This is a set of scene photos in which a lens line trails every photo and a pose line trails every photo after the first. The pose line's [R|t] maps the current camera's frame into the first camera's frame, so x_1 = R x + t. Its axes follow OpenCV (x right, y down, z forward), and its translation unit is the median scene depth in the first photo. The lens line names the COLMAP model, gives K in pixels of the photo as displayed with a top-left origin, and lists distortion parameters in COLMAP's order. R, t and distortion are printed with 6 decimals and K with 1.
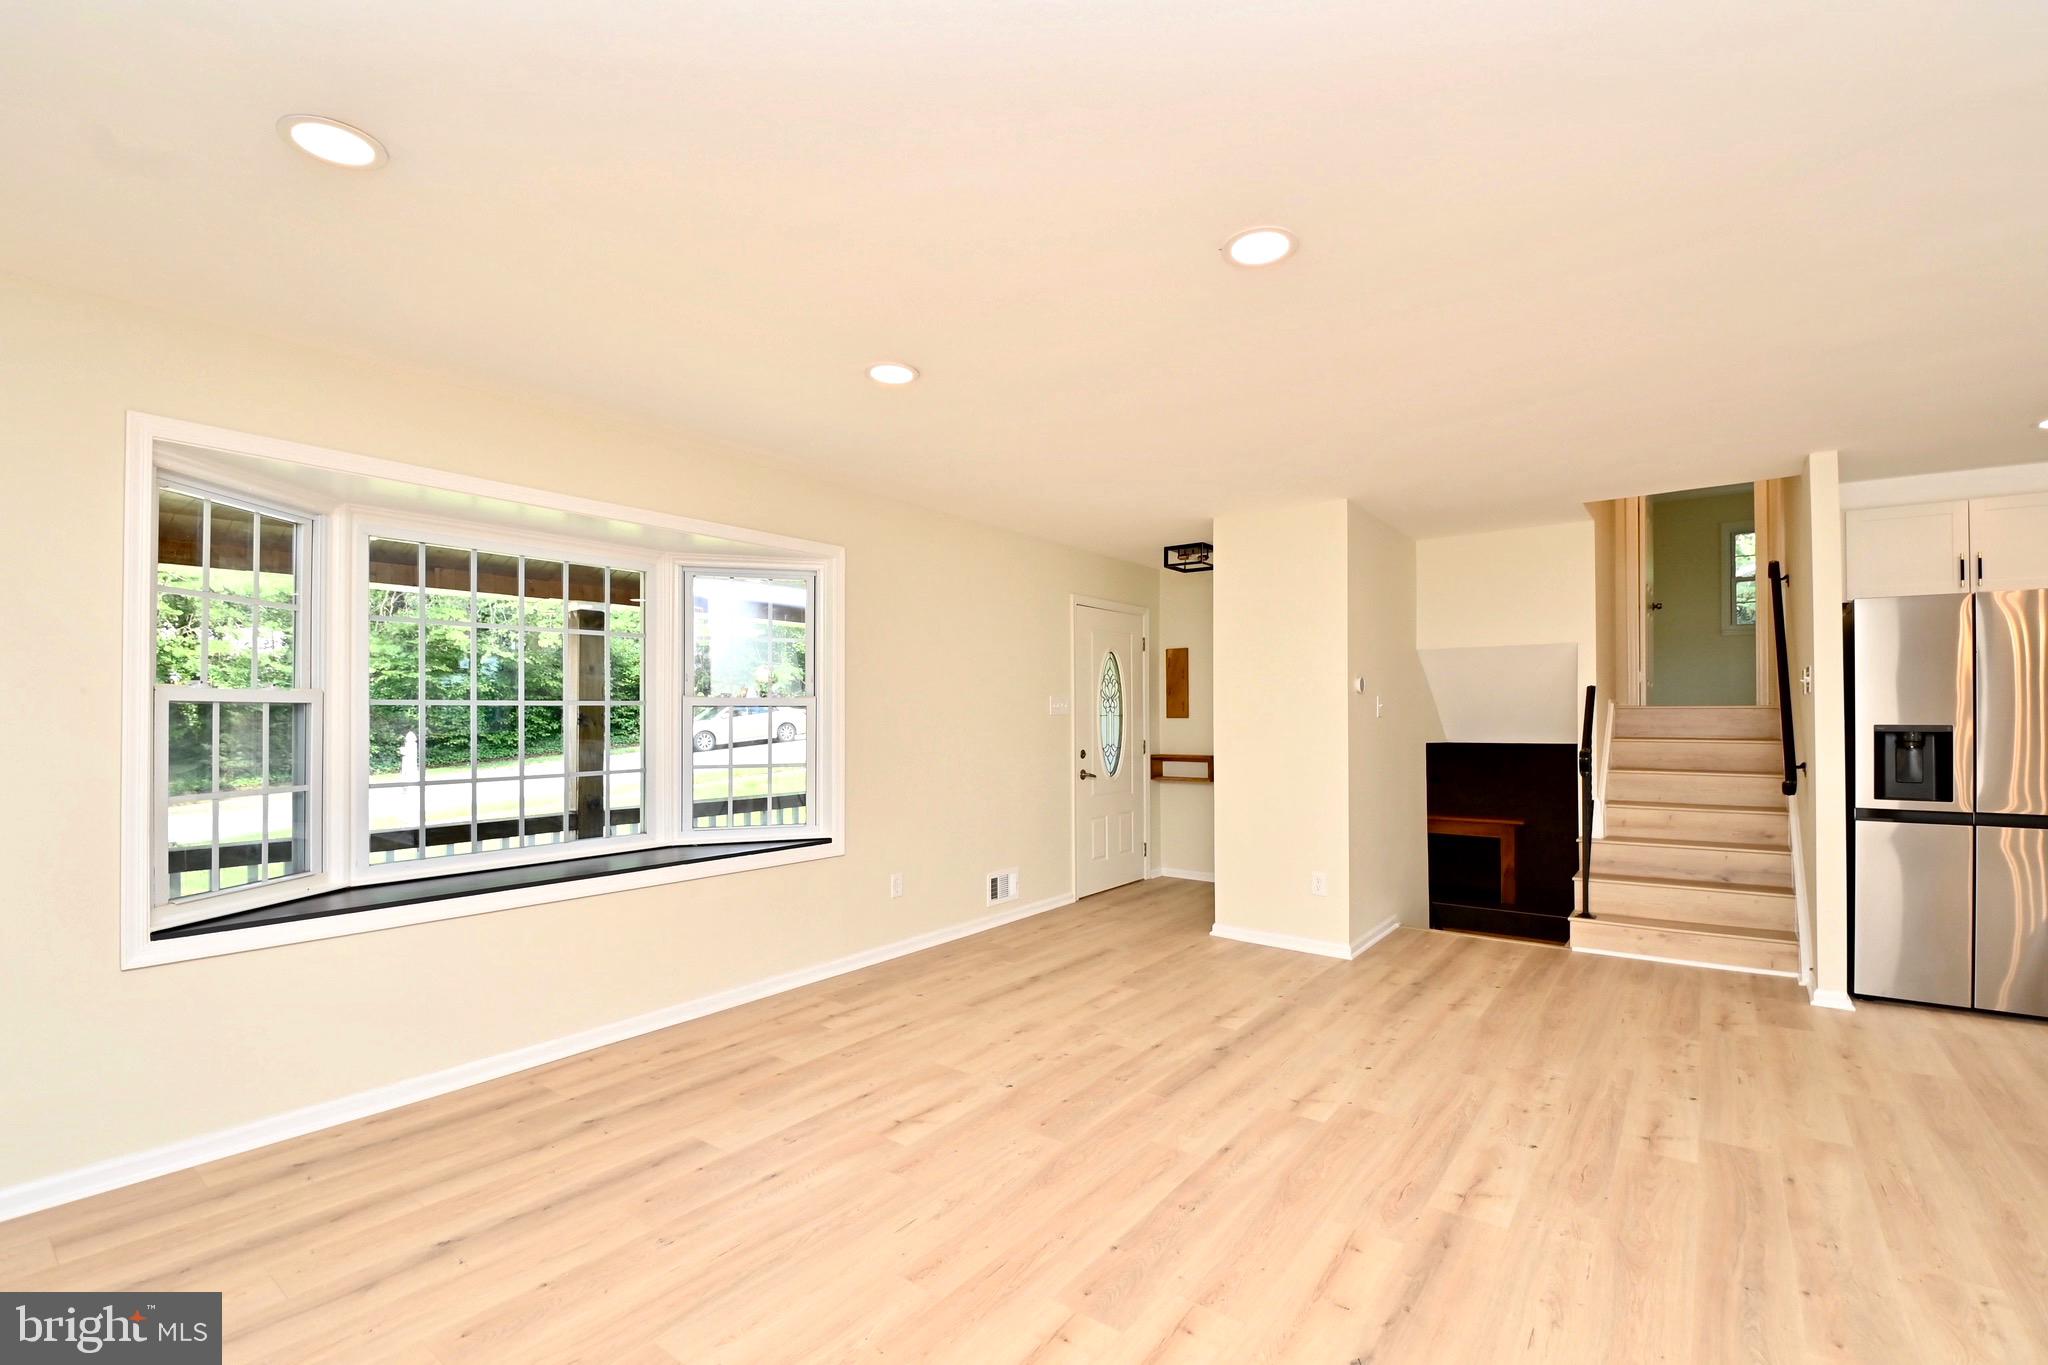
lens RADIAL K [[900.1, 0, 1045.7], [0, 900.1, 715.0], [0, 0, 1]] dist [0.011679, -0.017874]
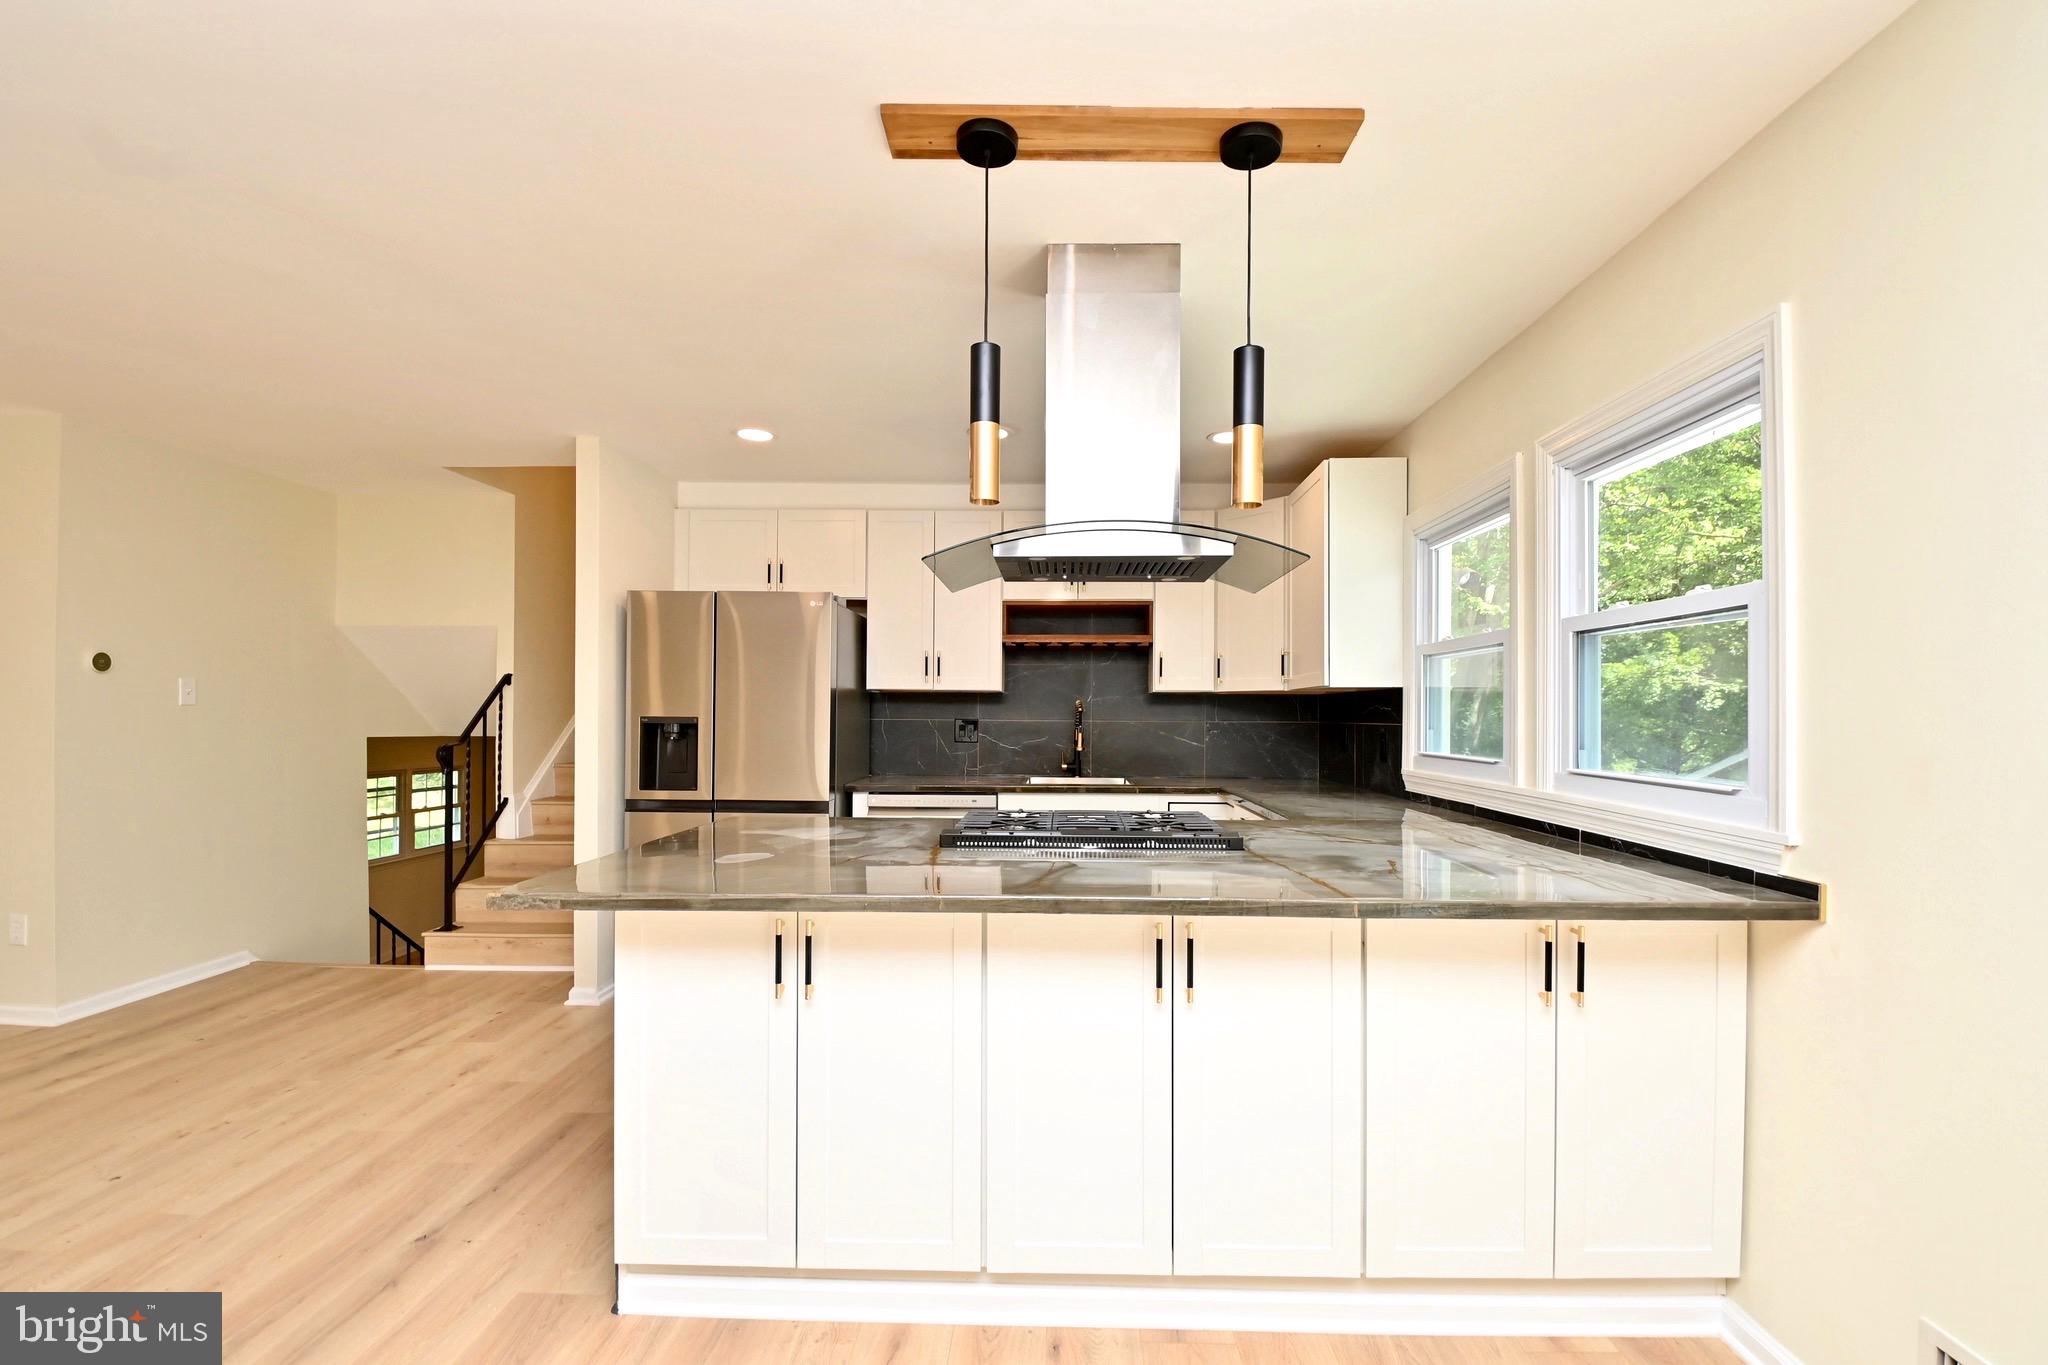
lens RADIAL K [[900.1, 0, 1044.7], [0, 900.1, 709.7], [0, 0, 1]] dist [0.011679, -0.017874]
pose [[0.813785, 0.013280, 0.581015, 0.700603], [-0.013538, 0.999901, -0.003893, 0.003484], [-0.581009, -0.004698, 0.813884, -0.083300]]
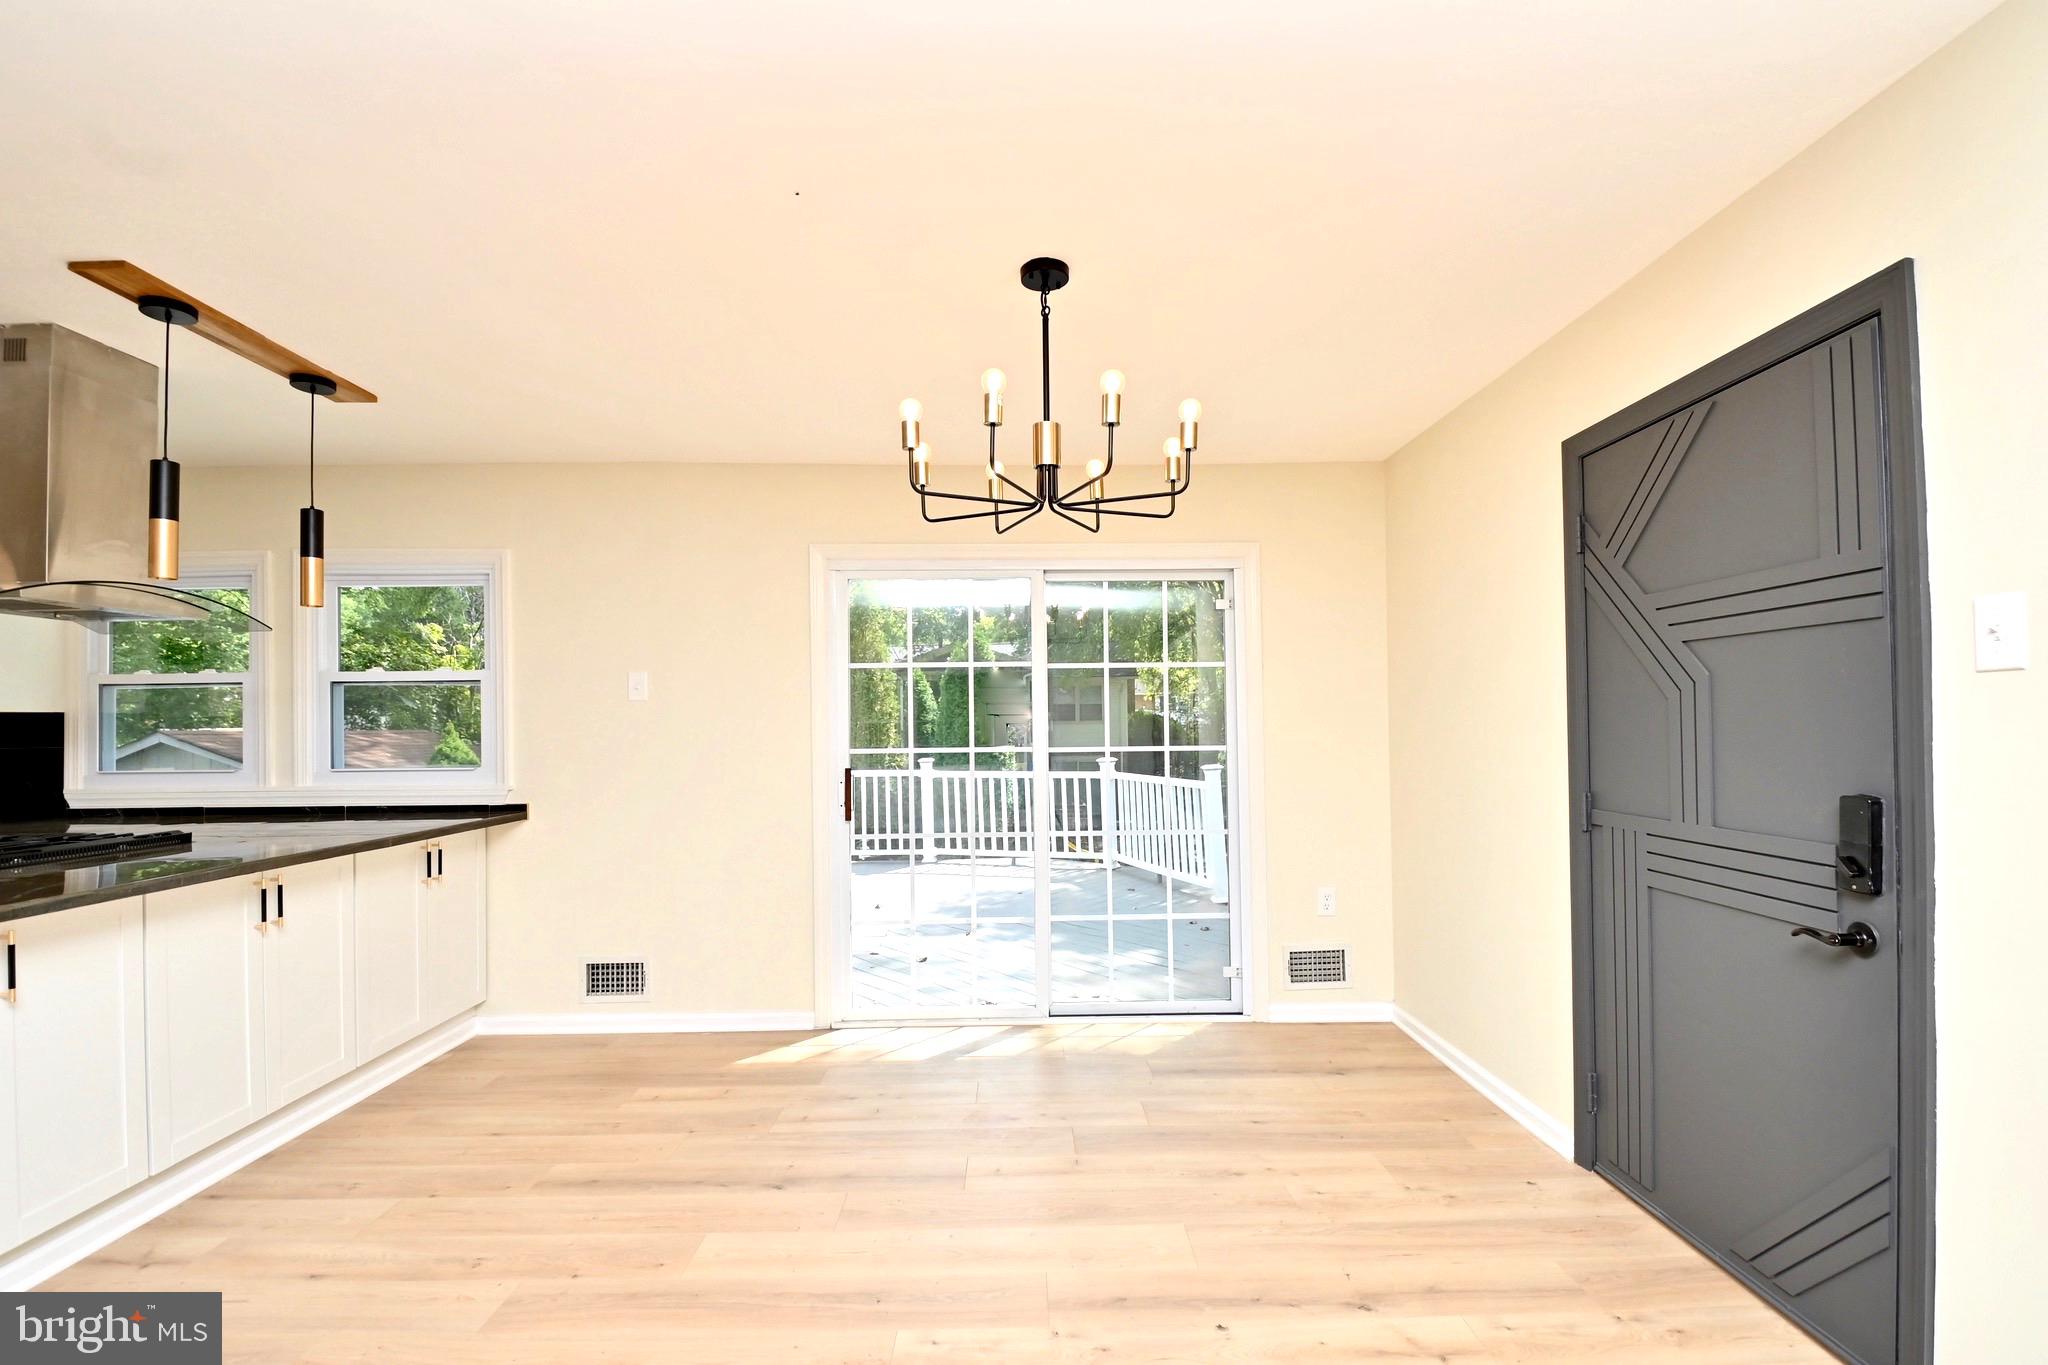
lens RADIAL K [[900.1, 0, 1033.1], [0, 900.1, 711.1], [0, 0, 1]] dist [0.011679, -0.017874]
pose [[-0.611501, 0.021446, 0.790953, 0.132748], [0.011172, 0.999767, -0.018470, 0.001304], [-0.791165, -0.002458, -0.611598, 0.203595]]
